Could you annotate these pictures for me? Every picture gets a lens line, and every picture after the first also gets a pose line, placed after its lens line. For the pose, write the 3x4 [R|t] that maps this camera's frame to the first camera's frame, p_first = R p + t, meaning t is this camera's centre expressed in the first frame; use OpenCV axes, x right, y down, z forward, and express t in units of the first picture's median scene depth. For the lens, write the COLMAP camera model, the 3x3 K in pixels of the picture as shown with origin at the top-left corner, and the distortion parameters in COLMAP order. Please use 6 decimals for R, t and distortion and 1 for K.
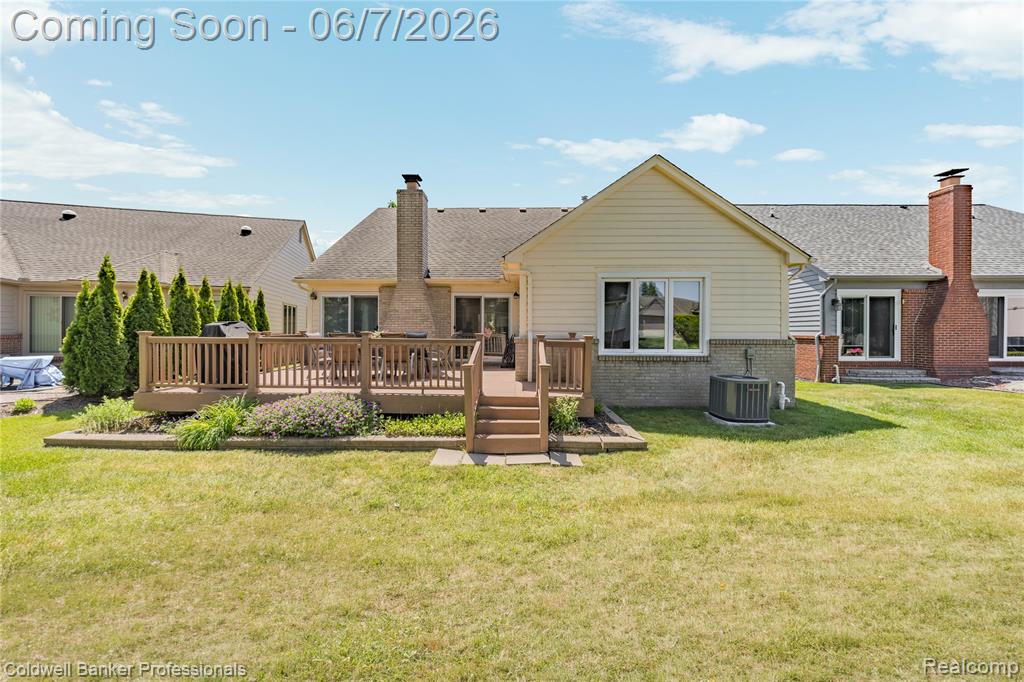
lens RADIAL K [[368.6, 0, 512.0], [0, 368.6, 341.0], [0, 0, 1]] dist [-0.008991, -0.000040]
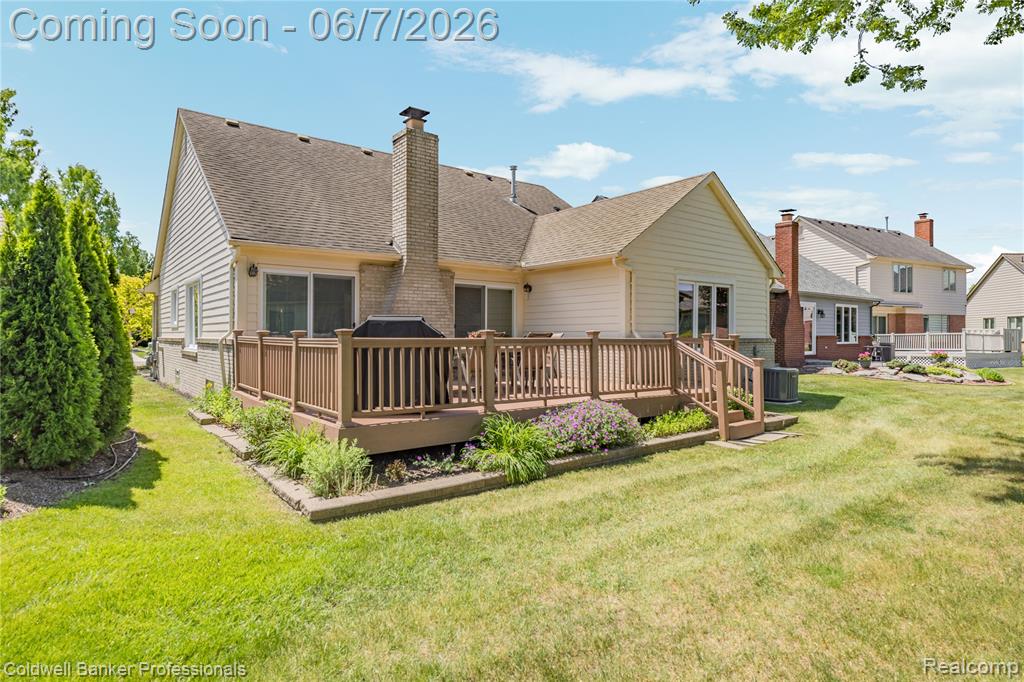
lens RADIAL K [[563.3, 0, 512.0], [0, 563.3, 341.0], [0, 0, 1]] dist [-0.005490, -0.000818]
pose [[0.781126, -0.006217, 0.624342, -0.824038], [0.011244, 0.999928, -0.004110, 0.001498], [-0.624272, 0.010230, 0.781140, 0.042923]]
